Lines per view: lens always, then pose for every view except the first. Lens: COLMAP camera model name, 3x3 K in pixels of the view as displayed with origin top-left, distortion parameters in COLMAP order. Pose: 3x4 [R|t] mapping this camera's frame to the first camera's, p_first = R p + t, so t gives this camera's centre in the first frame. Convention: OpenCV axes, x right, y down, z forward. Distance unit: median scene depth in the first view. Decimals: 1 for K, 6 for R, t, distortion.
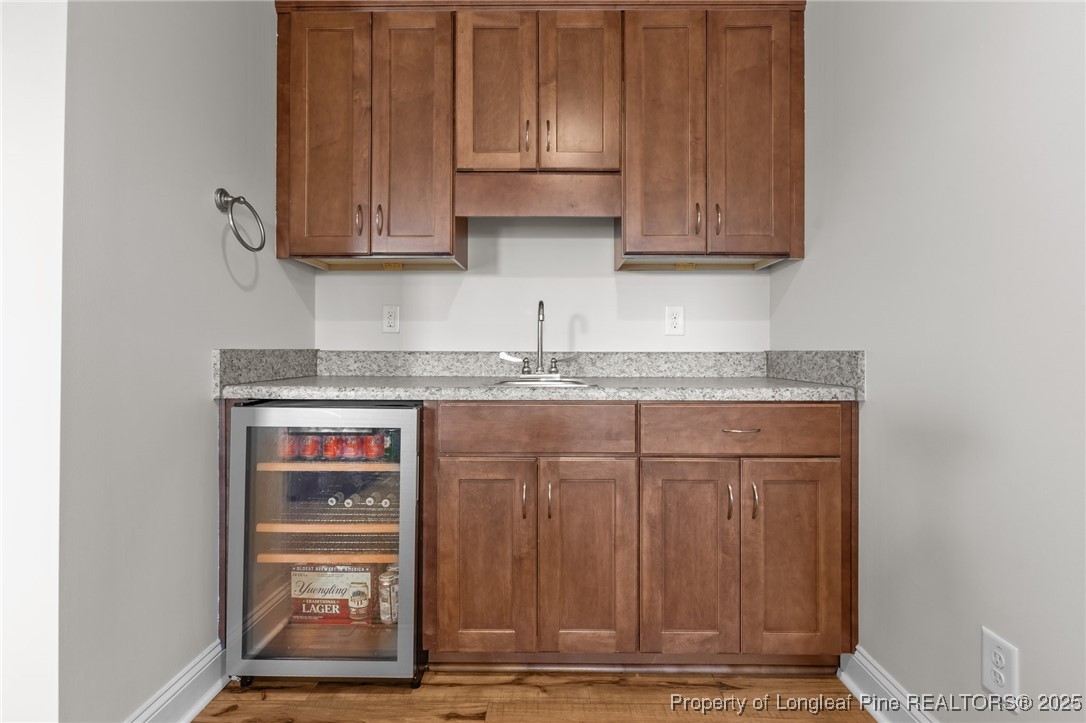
lens RADIAL K [[502.3, 0, 545.6], [0, 502.3, 358.2], [0, 0, 1]] dist [0.001227, 0.000039]
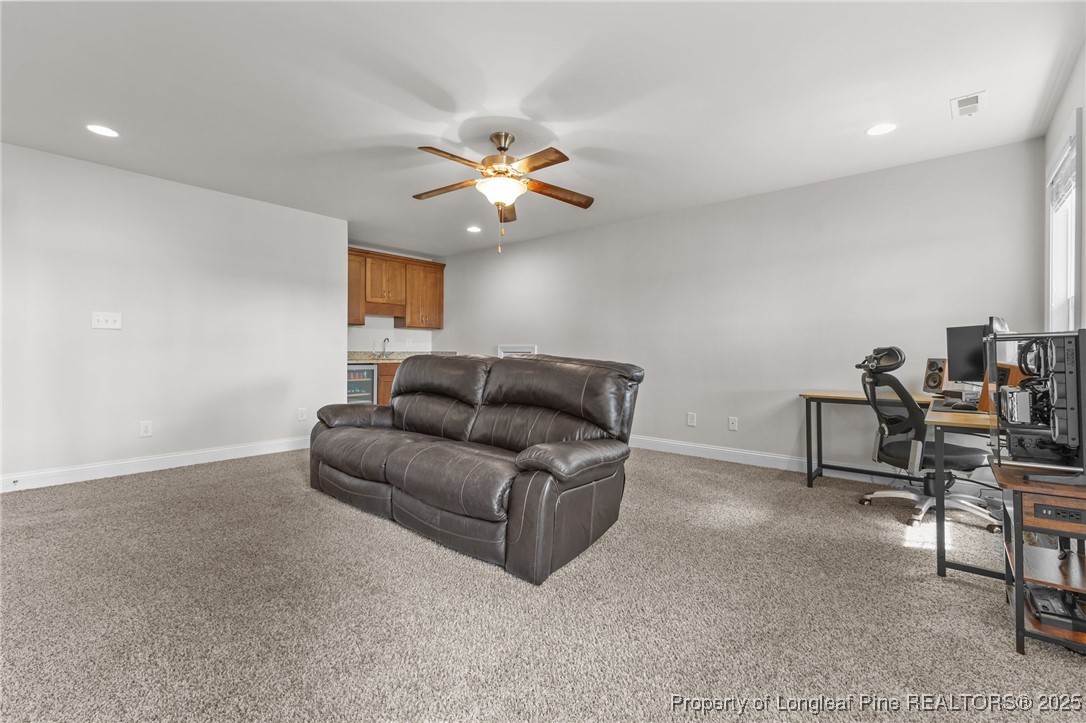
lens RADIAL K [[474.1, 0, 544.3], [0, 474.1, 356.1], [0, 0, 1]] dist [0.005065, -0.001575]
pose [[0.652108, -0.003595, 0.758118, -1.952080], [-0.000134, 0.999988, 0.004857, 0.003687], [-0.758126, -0.003269, 0.652099, -2.233865]]
